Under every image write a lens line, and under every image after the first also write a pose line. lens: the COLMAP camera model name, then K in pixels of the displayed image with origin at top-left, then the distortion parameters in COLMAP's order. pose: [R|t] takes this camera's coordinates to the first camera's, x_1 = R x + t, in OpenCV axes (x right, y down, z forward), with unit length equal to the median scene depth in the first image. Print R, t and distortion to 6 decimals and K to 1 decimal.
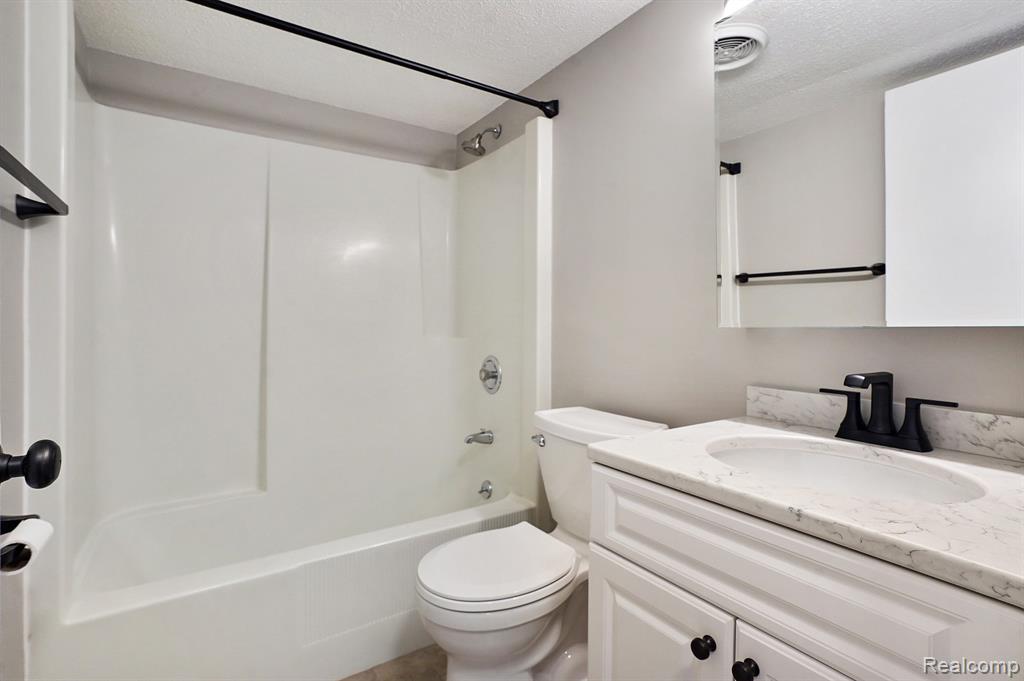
lens RADIAL K [[487.7, 0, 508.6], [0, 487.7, 341.8], [0, 0, 1]] dist [-0.034775, 0.012096]
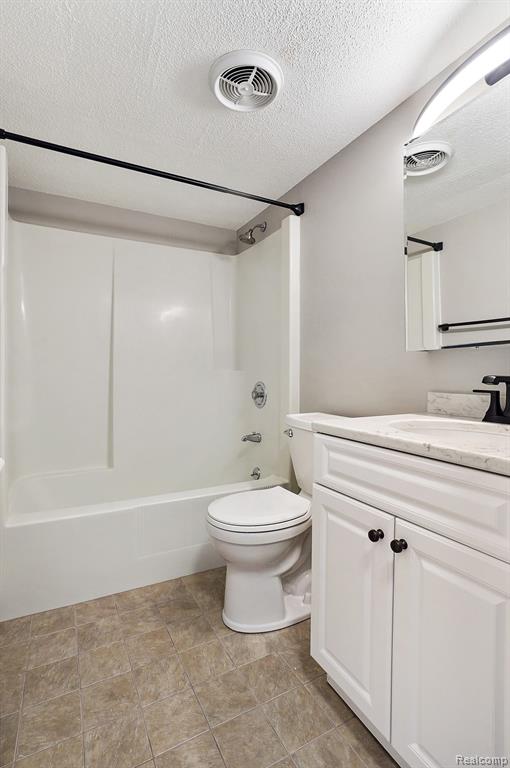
lens RADIAL K [[365.8, 0, 239.2], [0, 365.8, 398.4], [0, 0, 1]] dist [-0.034775, 0.012096]
pose [[0.993313, 0.004757, -0.115358, 0.039749], [-0.001745, 0.999655, 0.026200, 0.066103], [0.115443, -0.025823, 0.992978, -0.132008]]
